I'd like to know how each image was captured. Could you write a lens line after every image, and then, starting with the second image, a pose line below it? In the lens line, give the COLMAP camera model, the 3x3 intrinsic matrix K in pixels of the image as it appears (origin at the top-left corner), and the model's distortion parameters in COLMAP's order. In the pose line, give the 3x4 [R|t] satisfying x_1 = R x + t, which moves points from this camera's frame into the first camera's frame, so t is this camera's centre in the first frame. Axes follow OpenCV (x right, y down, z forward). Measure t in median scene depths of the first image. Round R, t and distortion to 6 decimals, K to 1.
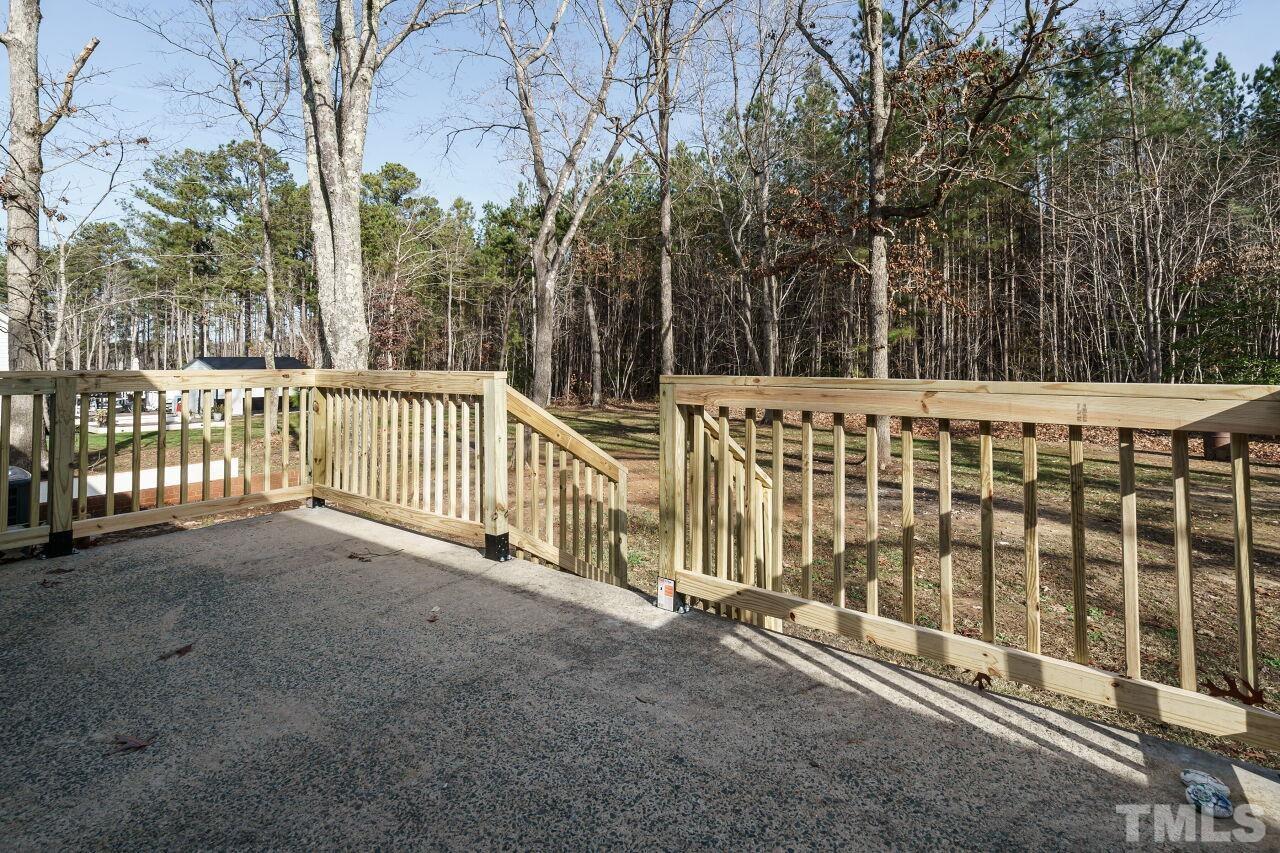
lens RADIAL K [[621.8, 0, 641.1], [0, 621.8, 344.9], [0, 0, 1]] dist [-0.001242, -0.000340]
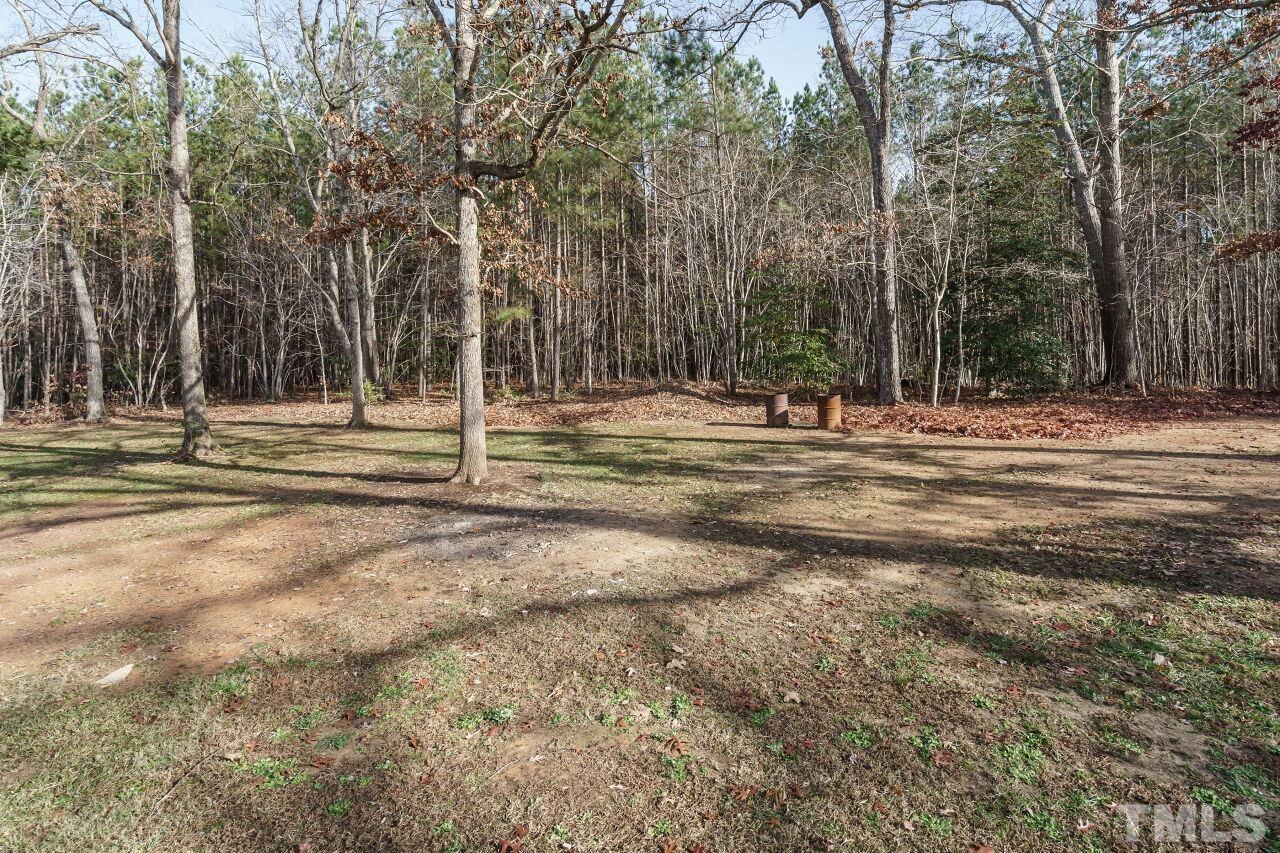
lens RADIAL K [[621.8, 0, 641.1], [0, 621.8, 344.9], [0, 0, 1]] dist [-0.001242, -0.000340]
pose [[0.851208, -0.031461, 0.523885, 0.087817], [0.007845, 0.998853, 0.047239, -0.012416], [-0.524770, -0.036100, 0.850478, 0.114666]]
